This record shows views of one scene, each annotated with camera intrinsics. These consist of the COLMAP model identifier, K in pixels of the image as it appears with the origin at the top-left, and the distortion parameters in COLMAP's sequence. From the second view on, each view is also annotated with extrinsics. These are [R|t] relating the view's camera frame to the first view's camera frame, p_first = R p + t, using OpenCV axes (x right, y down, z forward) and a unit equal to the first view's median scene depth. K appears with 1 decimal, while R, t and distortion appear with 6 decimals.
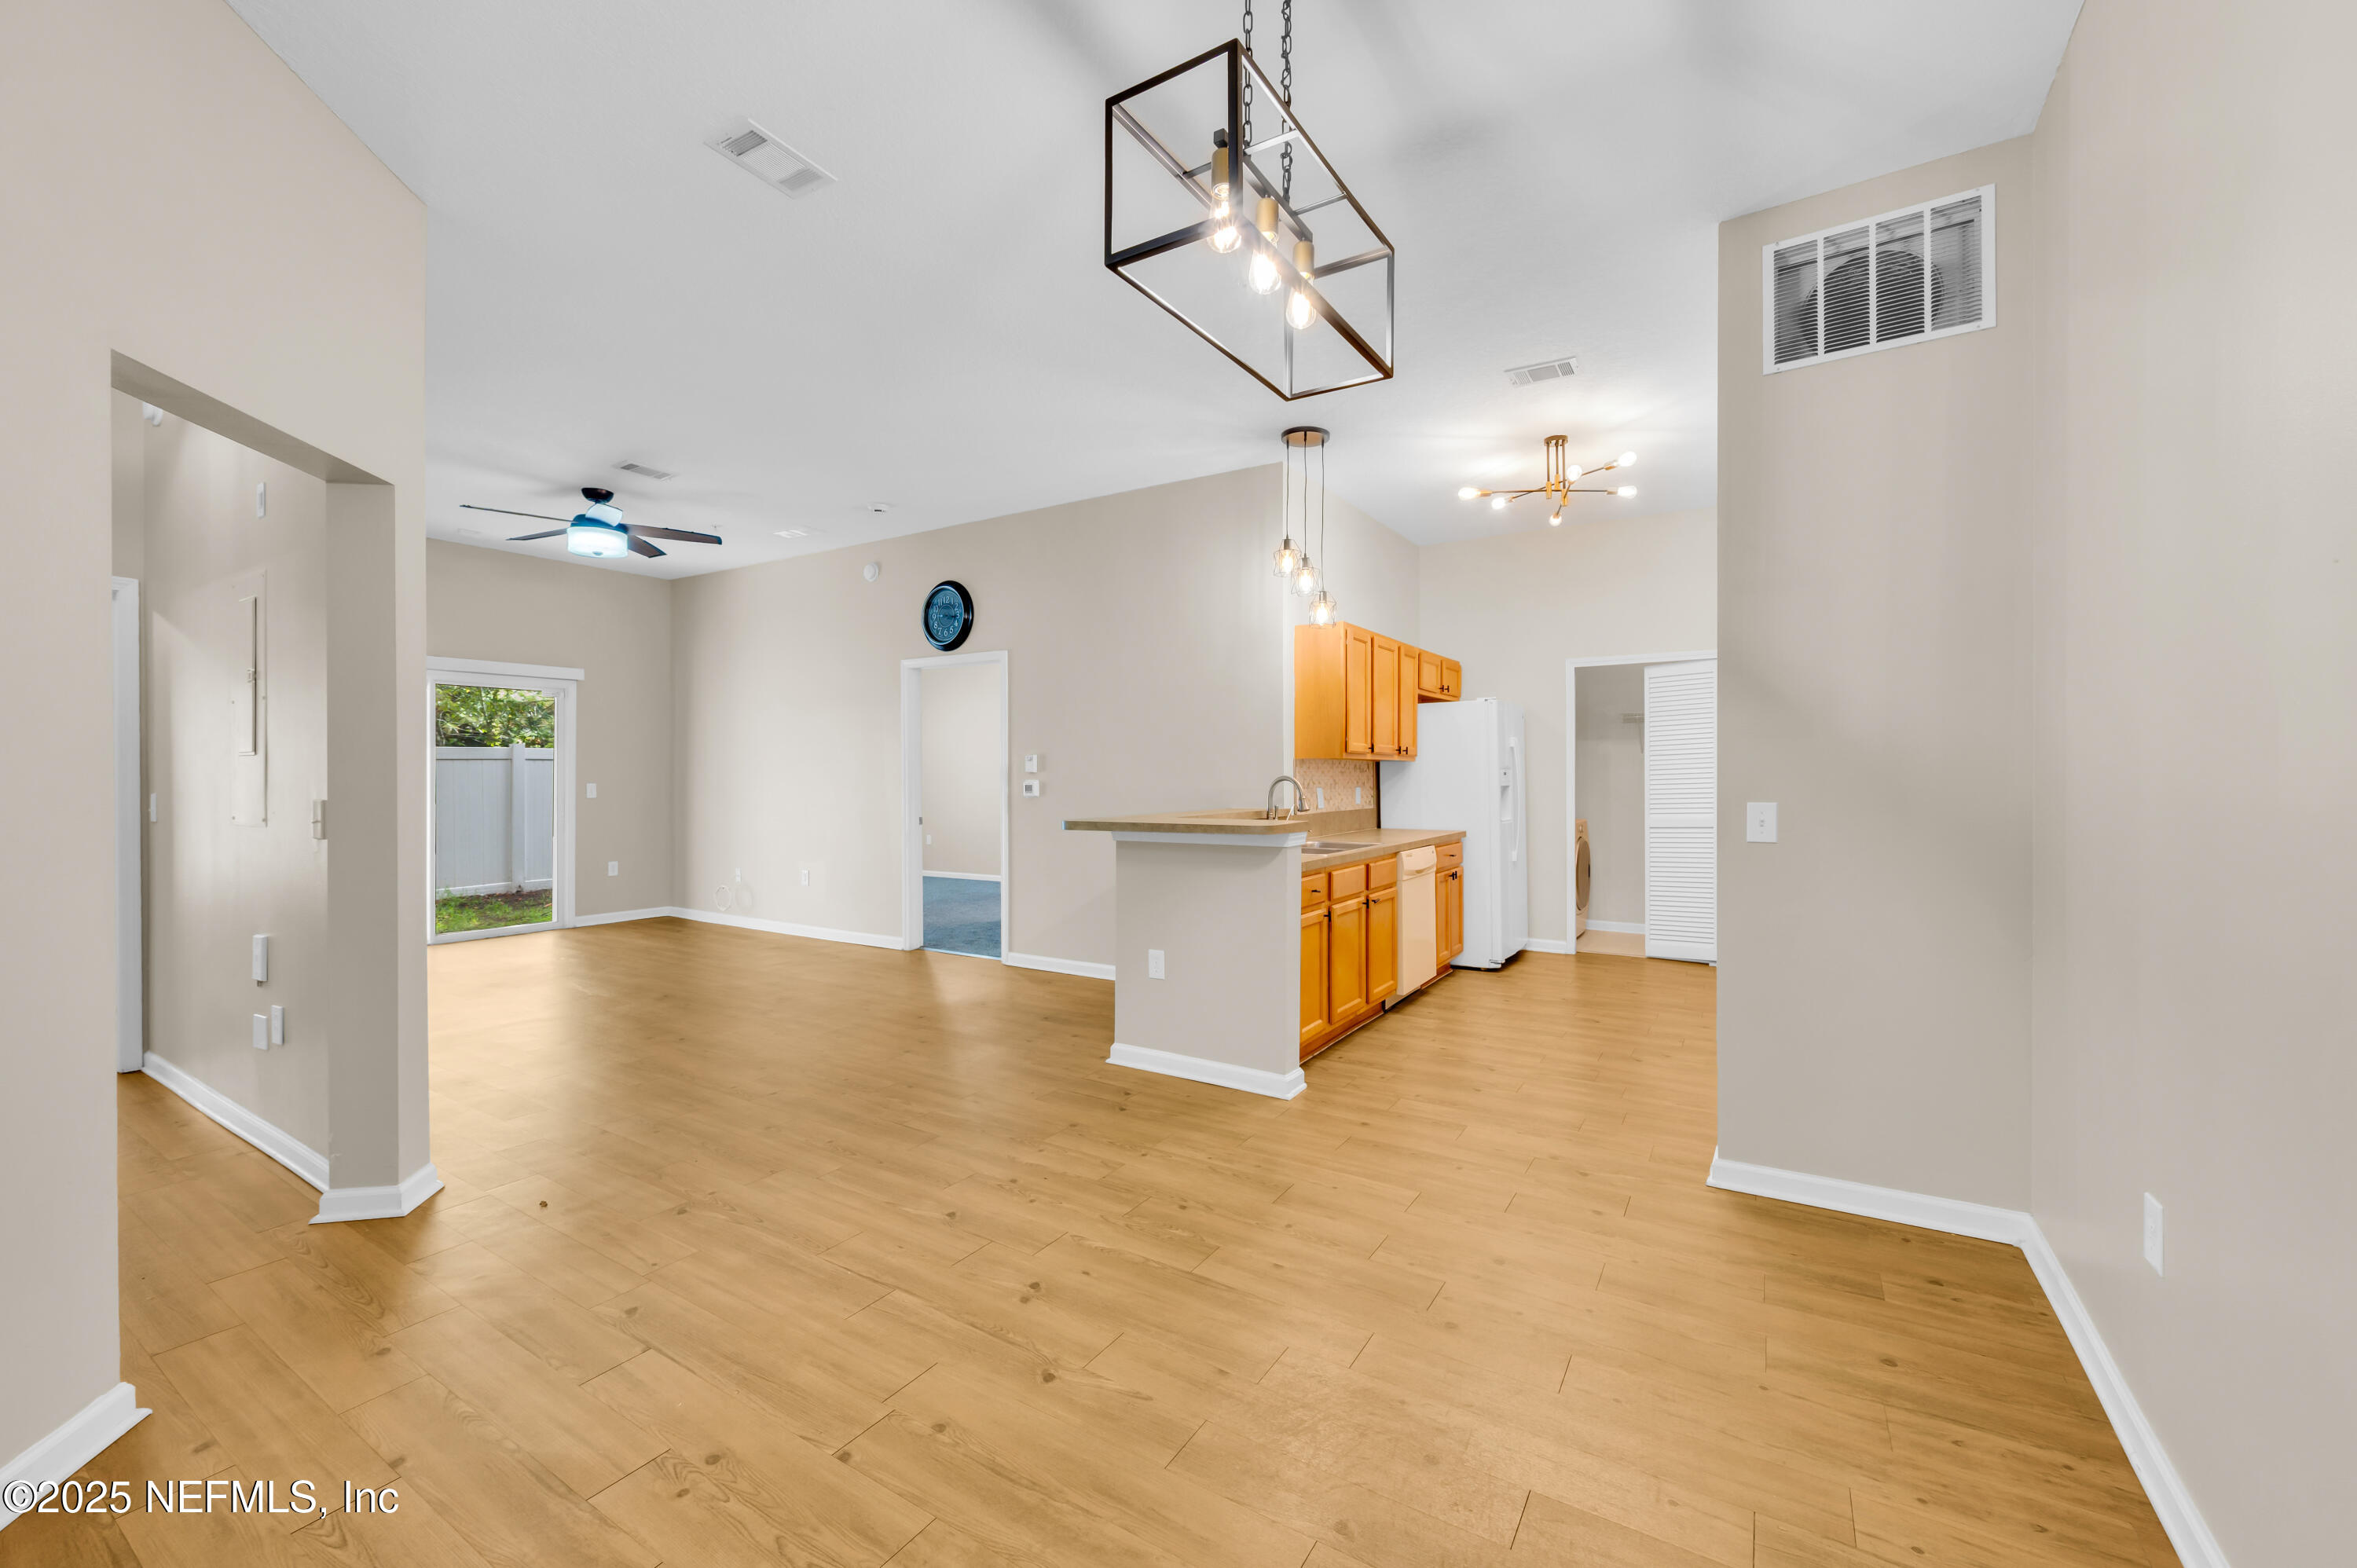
lens RADIAL K [[935.6, 0, 1192.4], [0, 935.6, 768.3], [0, 0, 1]] dist [0.007787, -0.000989]
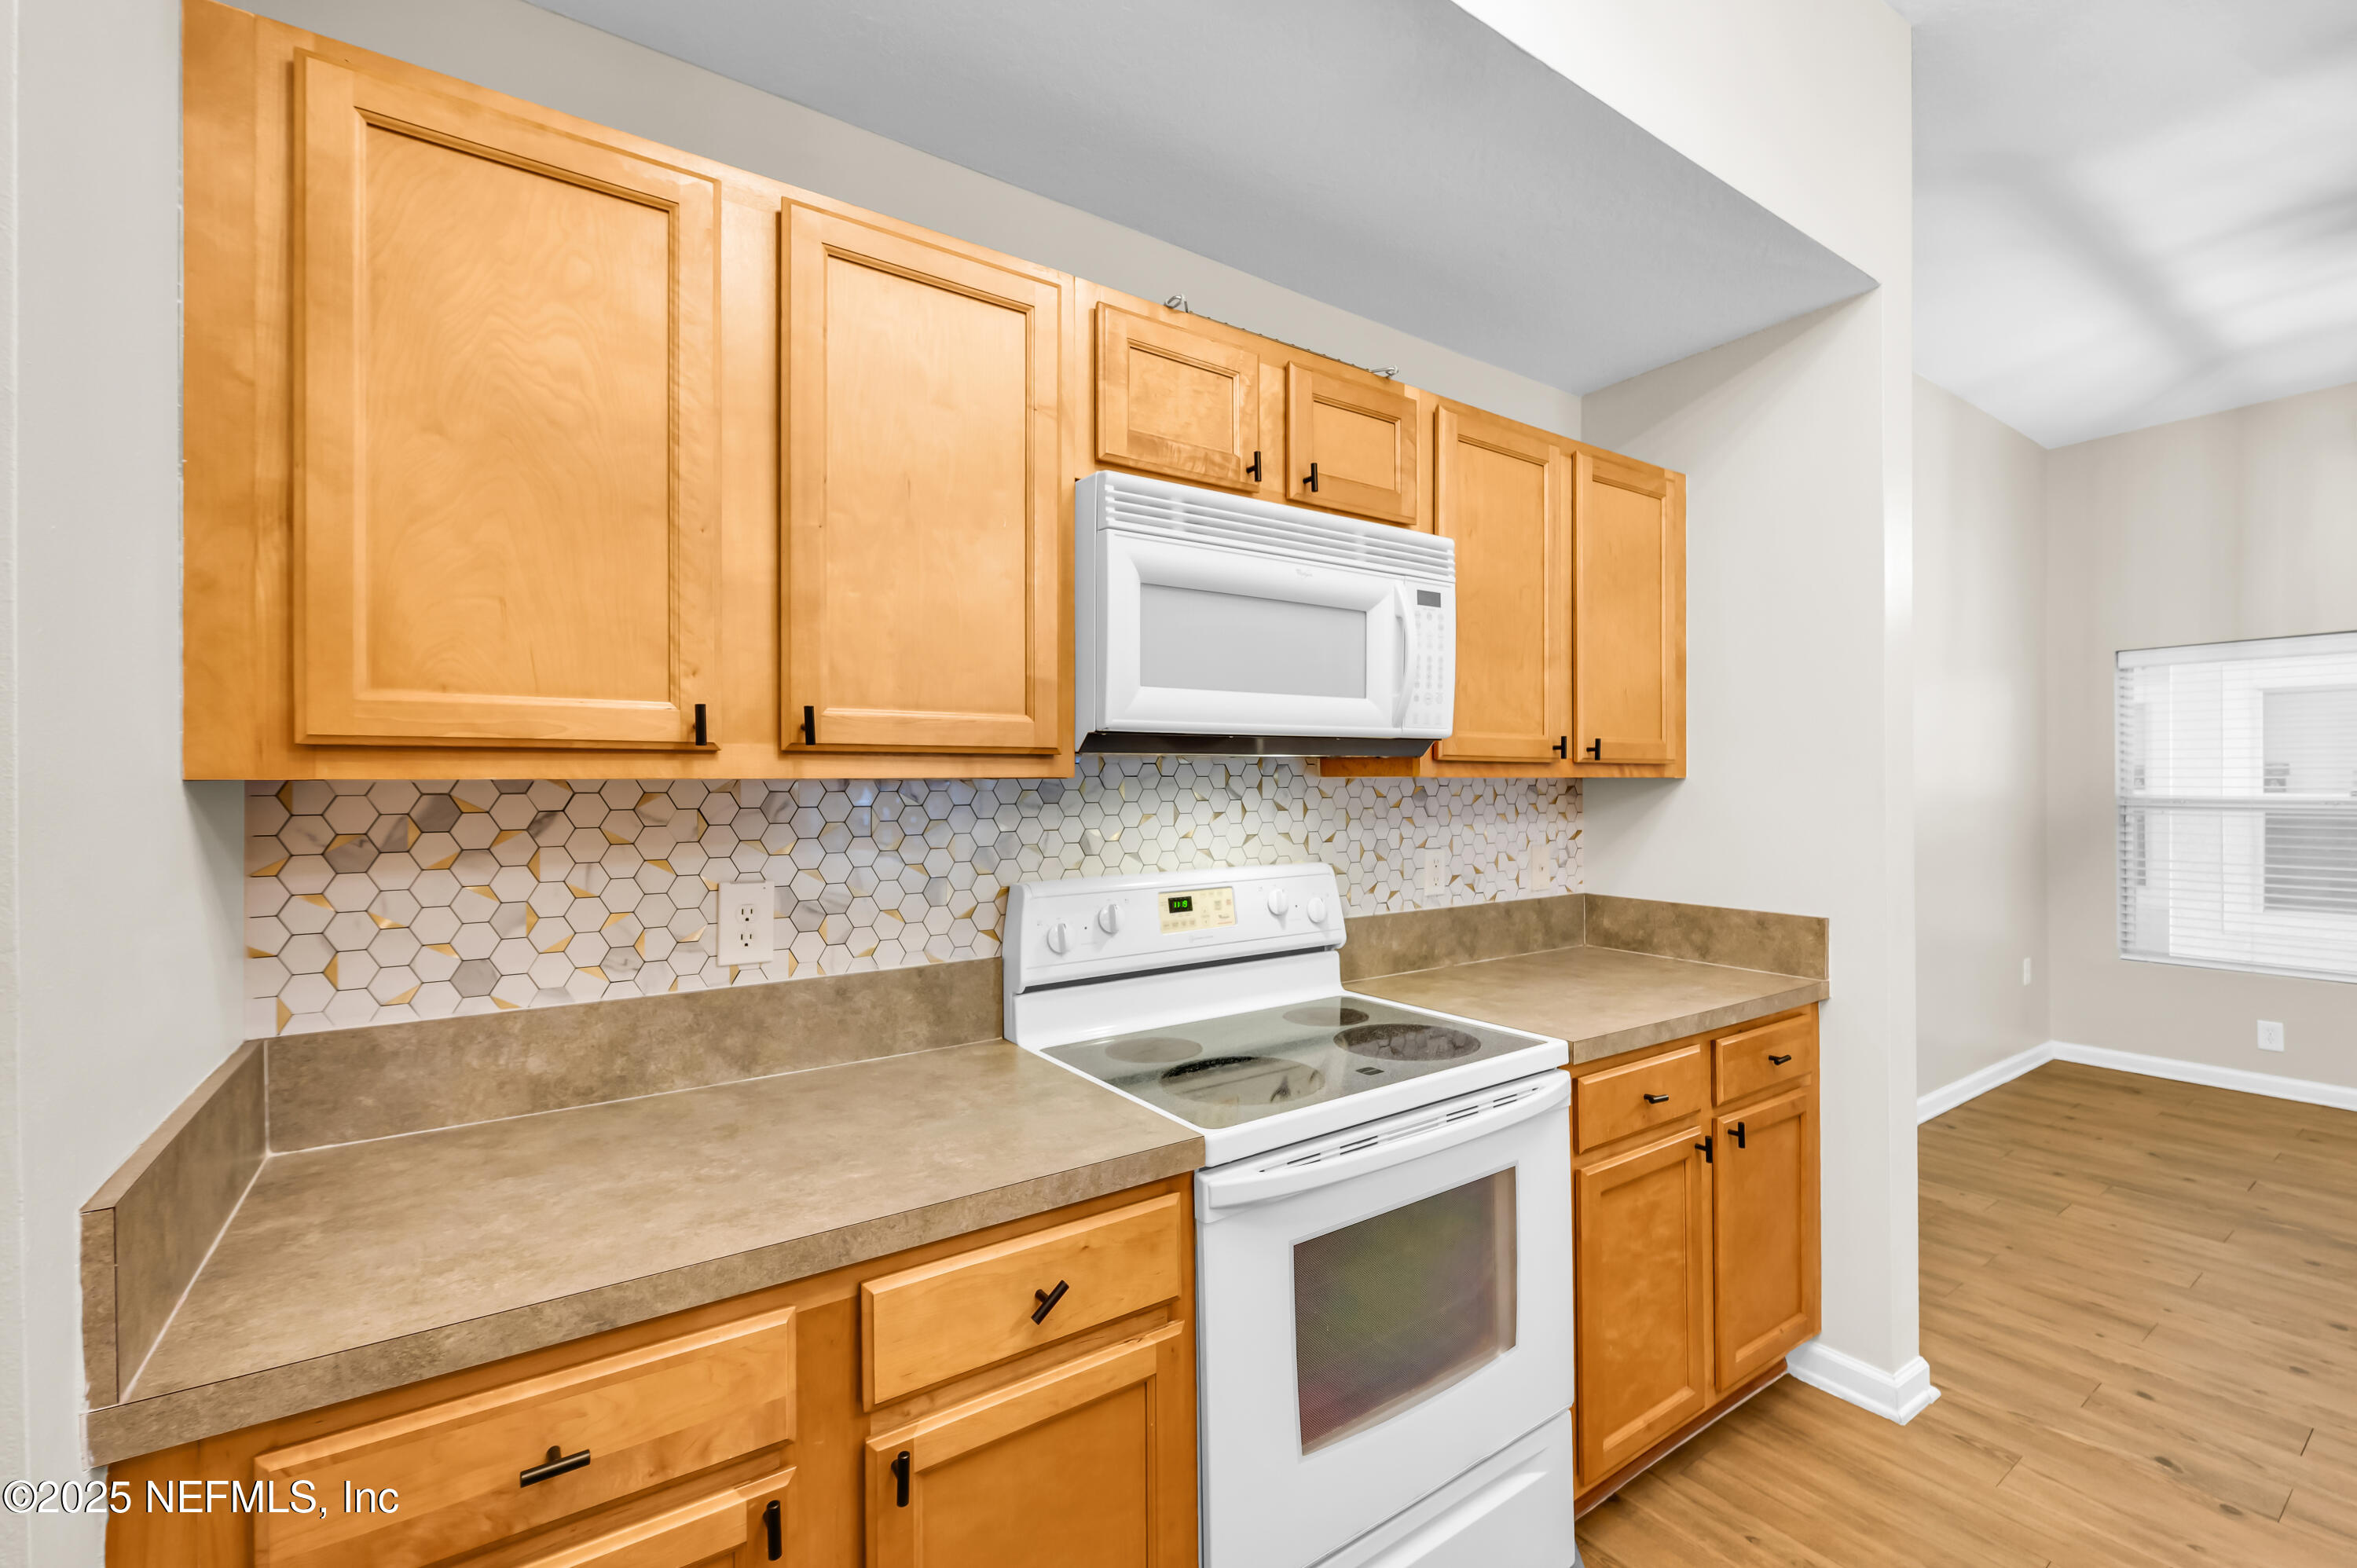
lens RADIAL K [[1017.2, 0, 1186.4], [0, 1017.2, 786.9], [0, 0, 1]] dist [0.003013, -0.000030]
pose [[-0.924550, 0.011311, 0.380892, 0.548412], [0.010373, 0.999936, -0.004516, -0.011032], [-0.380919, -0.000224, -0.924609, 1.363217]]
